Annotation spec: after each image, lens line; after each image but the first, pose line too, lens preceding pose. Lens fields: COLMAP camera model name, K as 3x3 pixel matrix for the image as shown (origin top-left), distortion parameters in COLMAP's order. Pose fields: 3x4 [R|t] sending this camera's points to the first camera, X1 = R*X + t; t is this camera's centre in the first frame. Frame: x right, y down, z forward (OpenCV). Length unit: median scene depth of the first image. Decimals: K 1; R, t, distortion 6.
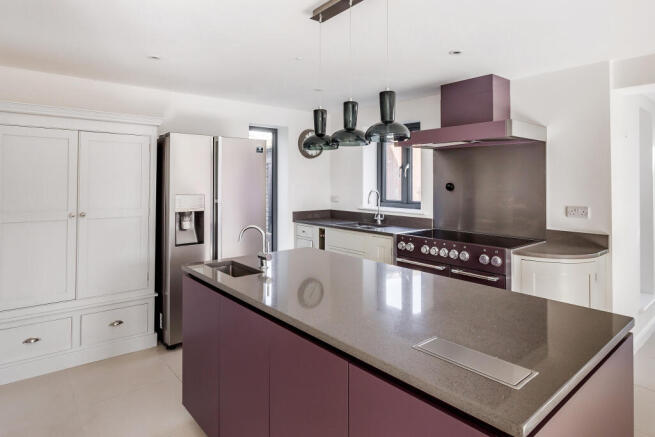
lens RADIAL K [[375.3, 0, 341.0], [0, 375.3, 186.2], [0, 0, 1]] dist [-0.009169, 0.000904]
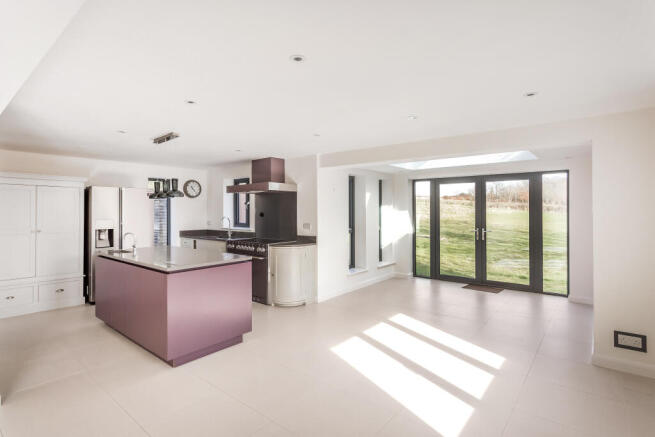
lens RADIAL K [[324.7, 0, 325.7], [0, 324.7, 214.3], [0, 0, 1]] dist [-0.001332, -0.000597]
pose [[0.988330, -0.007158, 0.152157, 0.413842], [0.007830, 0.999962, -0.003819, 0.010389], [-0.152124, 0.004966, 0.988349, -0.712181]]
